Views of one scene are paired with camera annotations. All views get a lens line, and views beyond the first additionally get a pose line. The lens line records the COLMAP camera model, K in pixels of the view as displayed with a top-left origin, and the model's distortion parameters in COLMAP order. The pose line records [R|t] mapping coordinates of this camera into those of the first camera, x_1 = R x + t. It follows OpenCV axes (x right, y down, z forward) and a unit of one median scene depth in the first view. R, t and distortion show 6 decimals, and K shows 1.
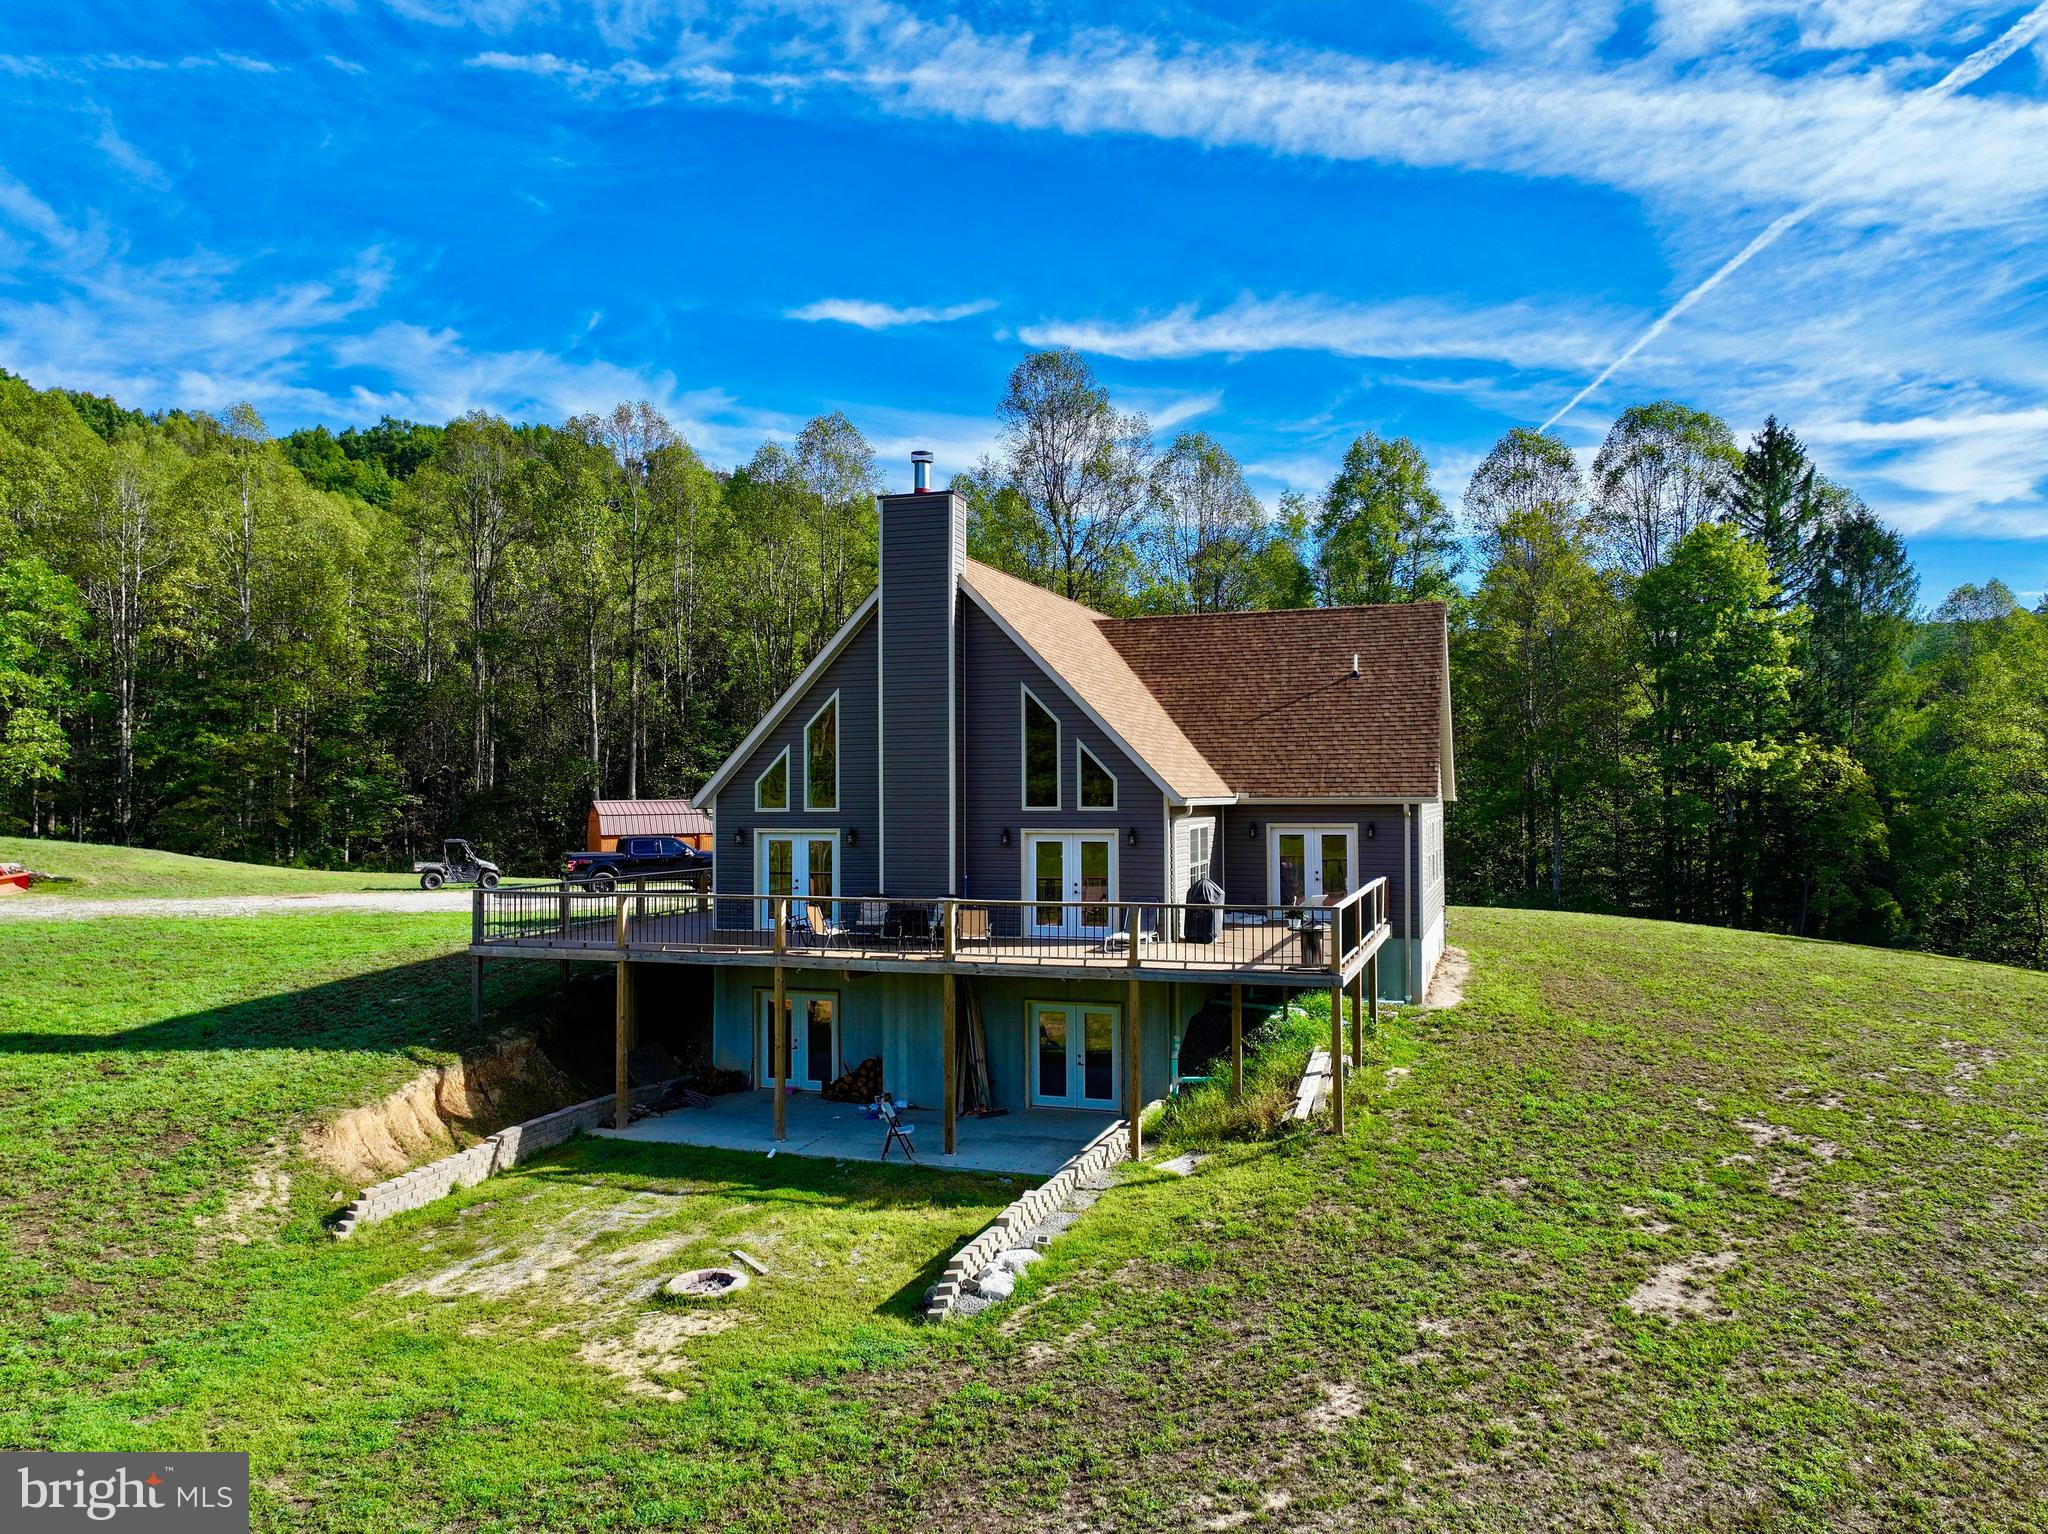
lens RADIAL K [[1436.8, 0, 1026.9], [0, 1436.8, 769.2], [0, 0, 1]] dist [-0.005299, 0.018585]
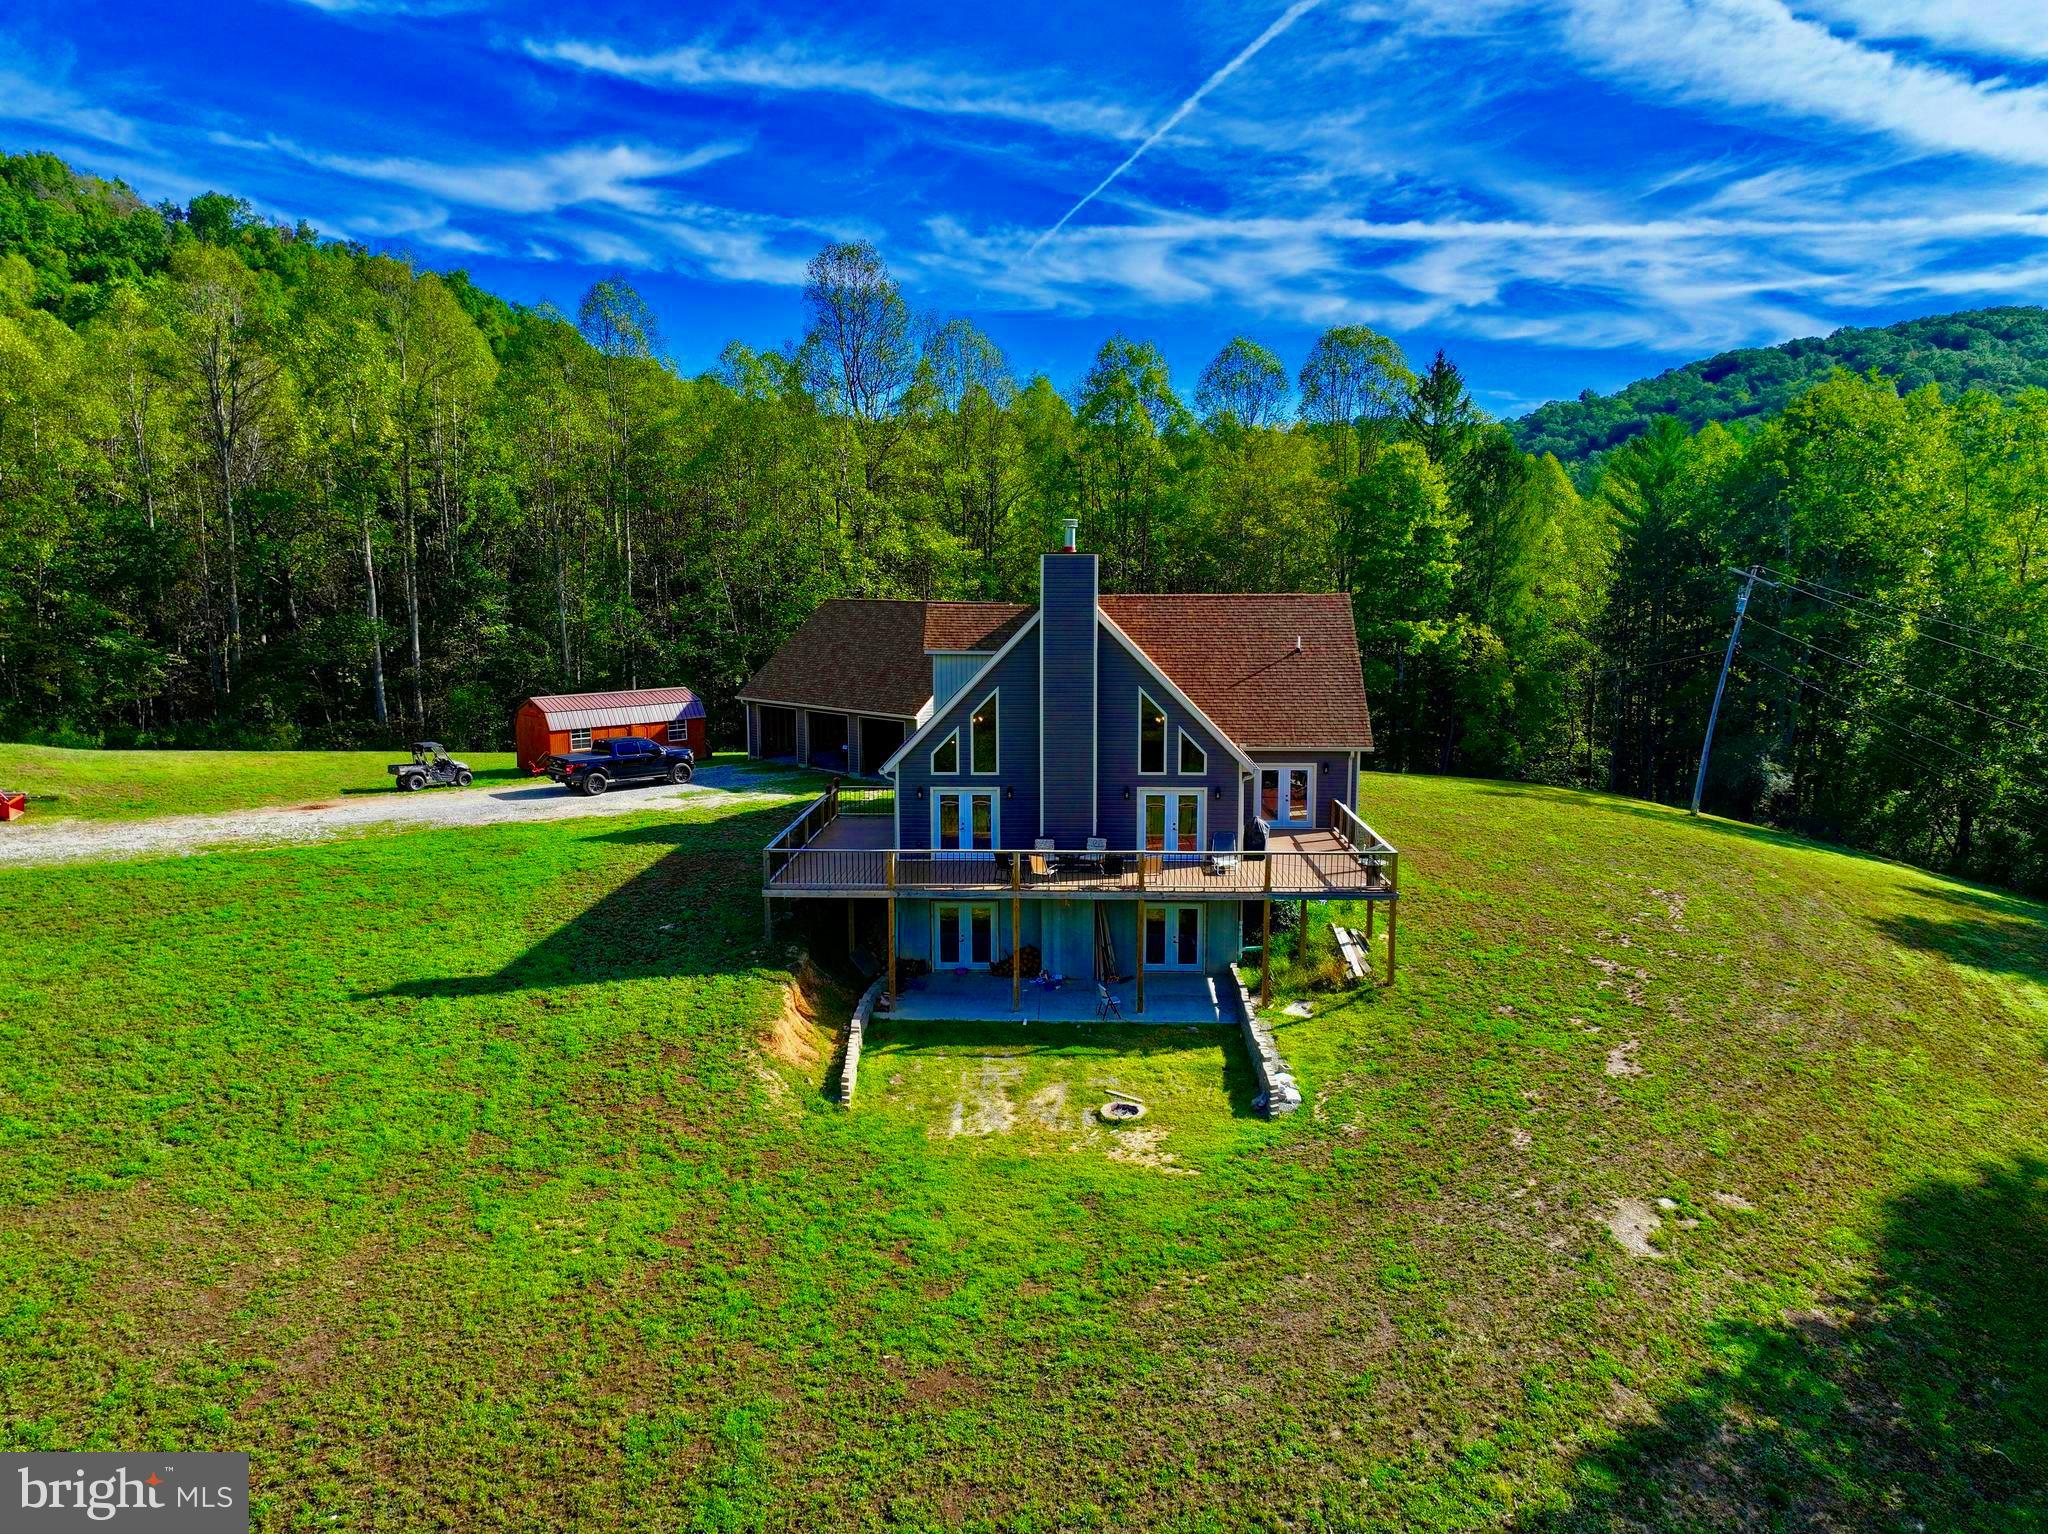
lens RADIAL K [[1433.8, 0, 1028.1], [0, 1433.8, 770.2], [0, 0, 1]] dist [0.001231, 0.009294]
pose [[0.956138, -0.037052, 0.290564, -0.569447], [-0.008707, 0.987934, 0.154630, -0.213151], [-0.292787, -0.150377, 0.944279, -0.358468]]
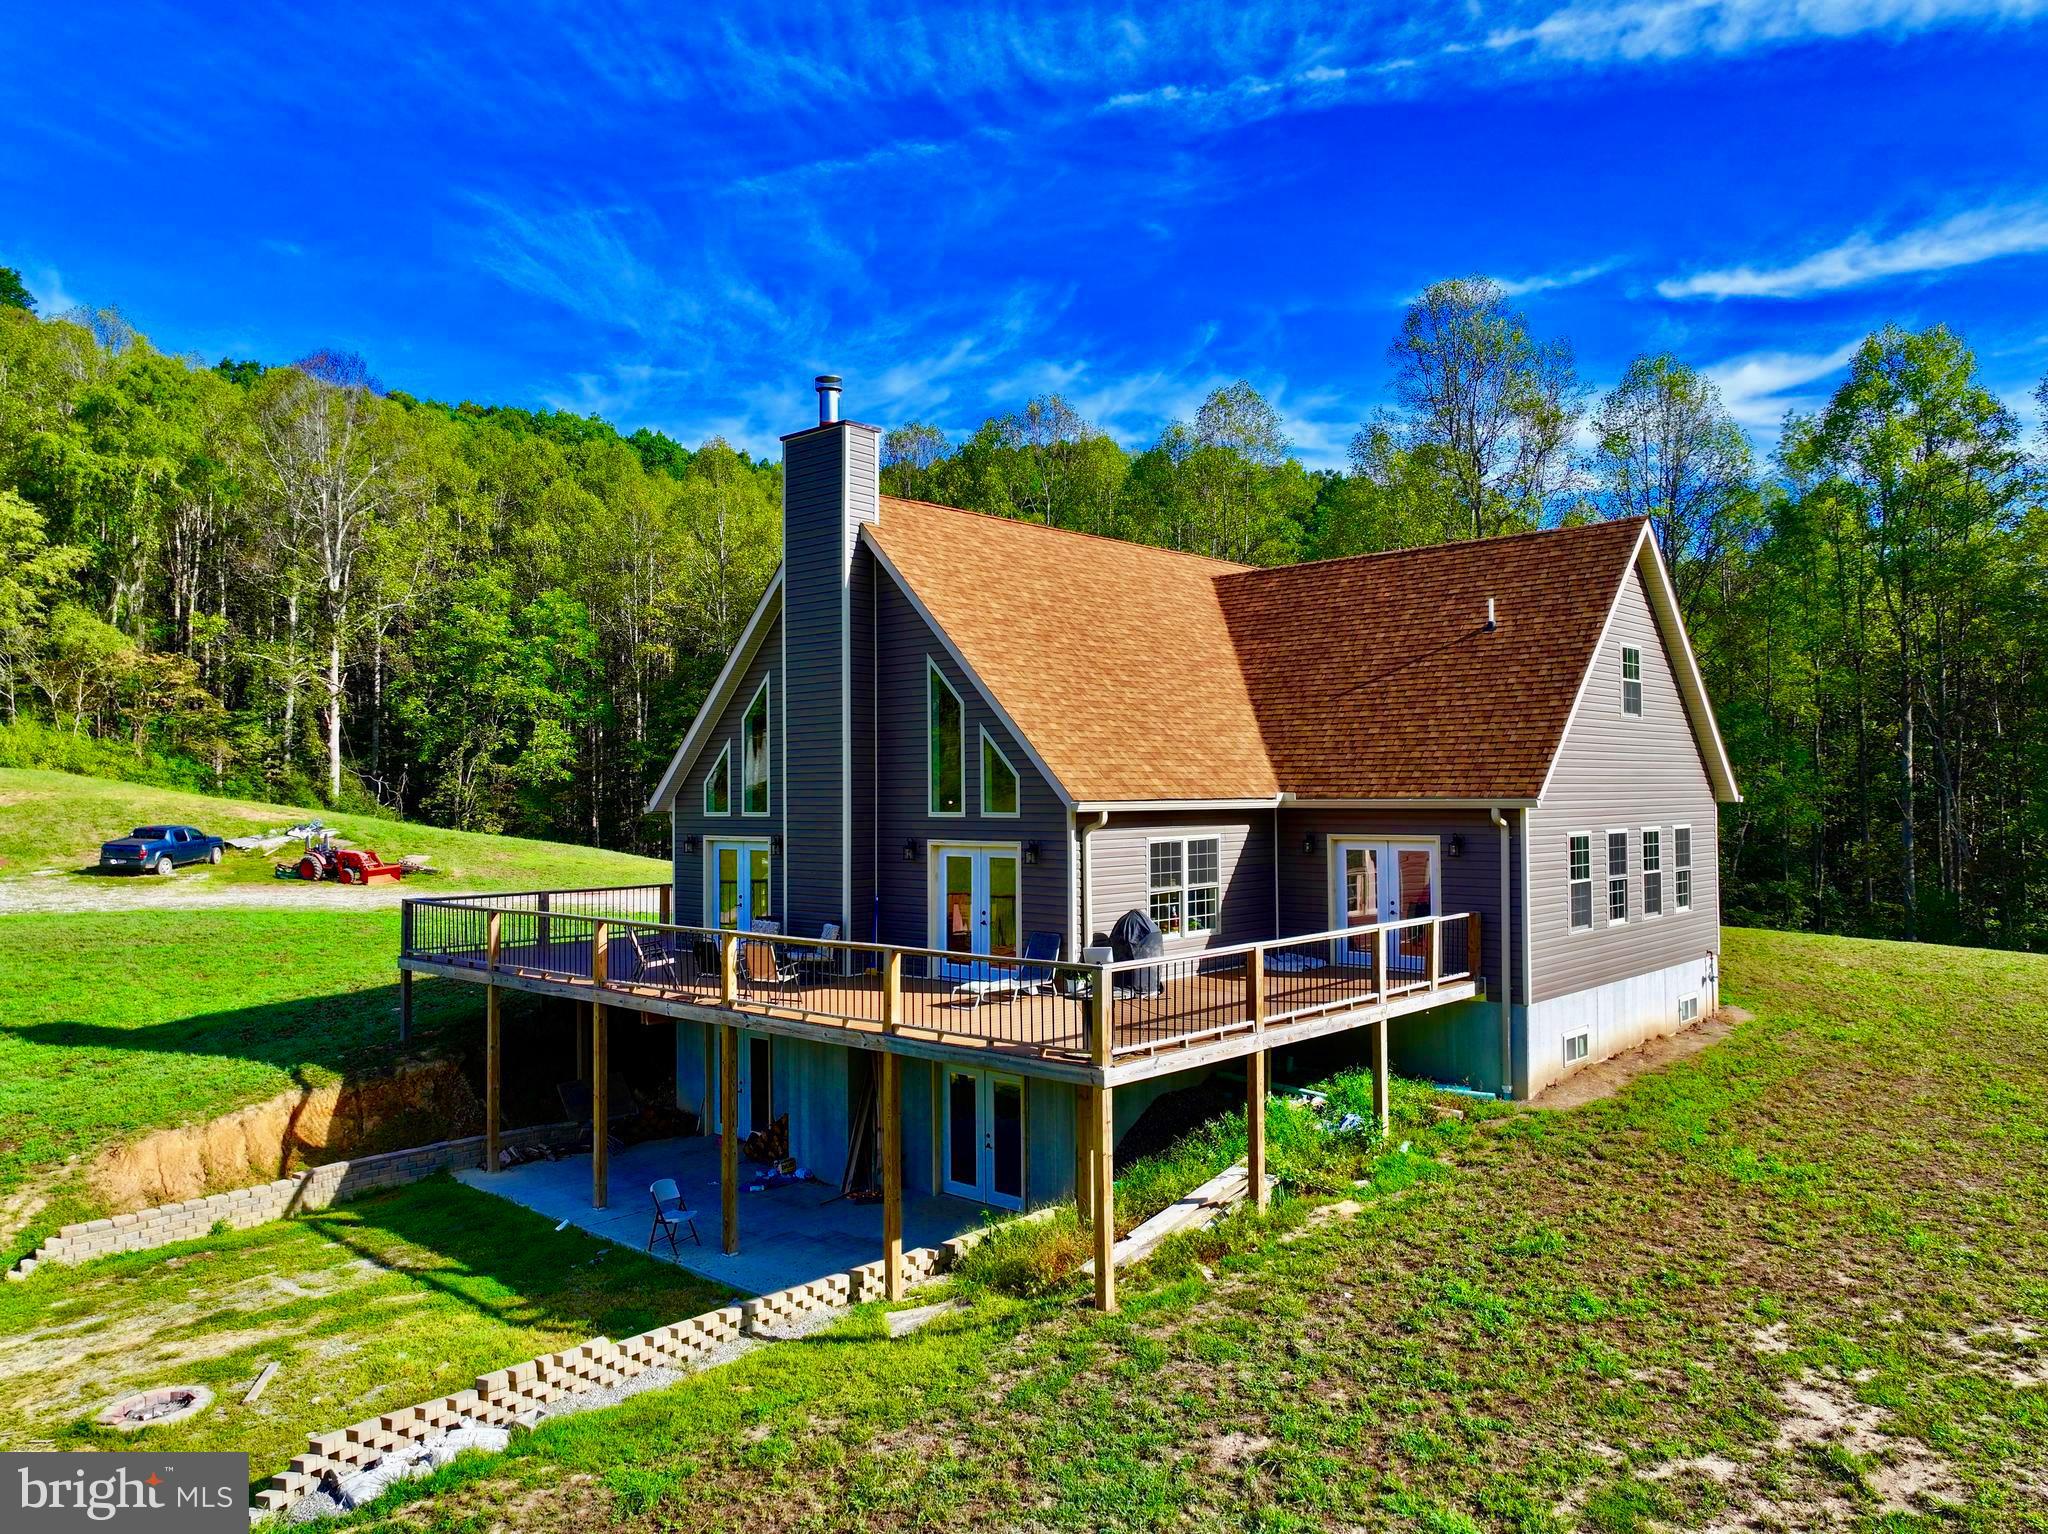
lens RADIAL K [[1433.8, 0, 1028.1], [0, 1433.8, 770.2], [0, 0, 1]] dist [0.001231, 0.009294]
pose [[0.915602, -0.009182, -0.401981, 0.390190], [0.010520, 0.999944, 0.001121, 0.003145], [0.401948, -0.005256, 0.915647, 0.323645]]
